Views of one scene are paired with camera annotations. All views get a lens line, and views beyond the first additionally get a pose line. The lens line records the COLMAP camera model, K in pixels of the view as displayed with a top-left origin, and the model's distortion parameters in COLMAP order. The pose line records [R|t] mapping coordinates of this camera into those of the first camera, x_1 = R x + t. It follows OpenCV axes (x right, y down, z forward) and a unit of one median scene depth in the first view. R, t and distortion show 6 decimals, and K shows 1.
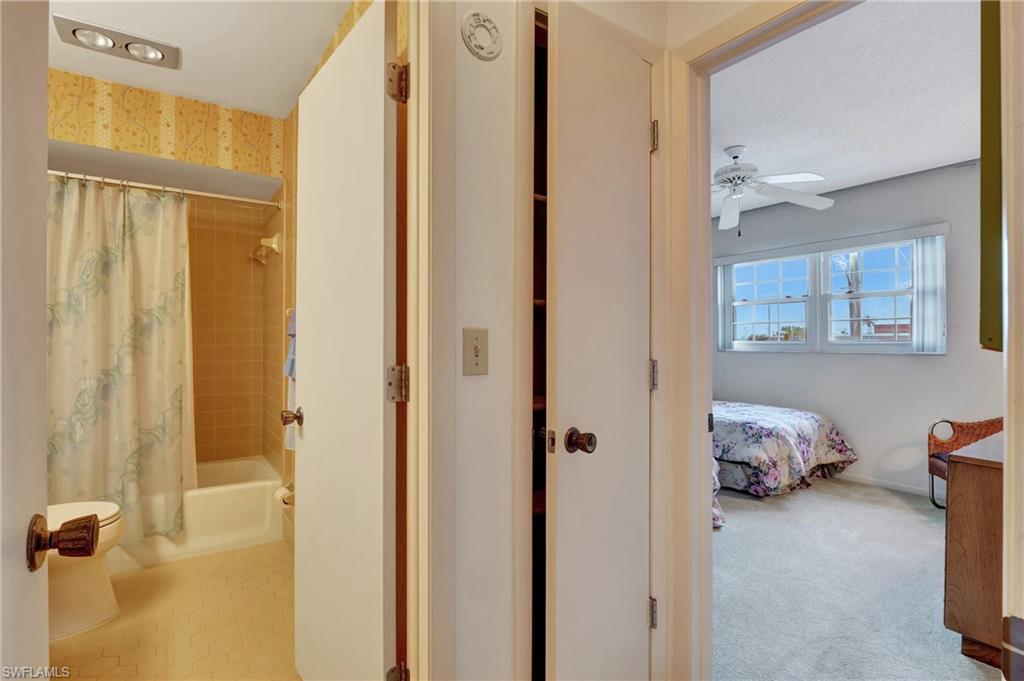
lens RADIAL K [[497.1, 0, 512.5], [0, 497.1, 327.0], [0, 0, 1]] dist [-0.002021, -0.010981]
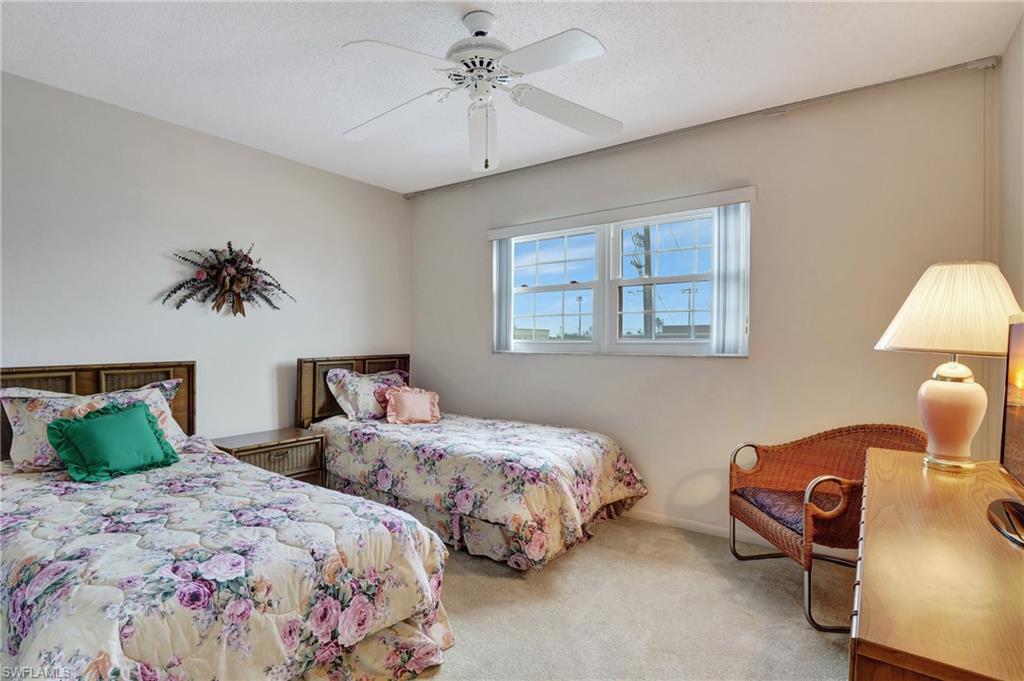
lens RADIAL K [[506.8, 0, 509.4], [0, 506.8, 334.4], [0, 0, 1]] dist [-0.003553, -0.001819]
pose [[0.943488, 0.004386, 0.331376, 0.247452], [-0.010460, 0.999808, 0.016548, 0.010541], [-0.331240, -0.019079, 0.943353, 0.355494]]
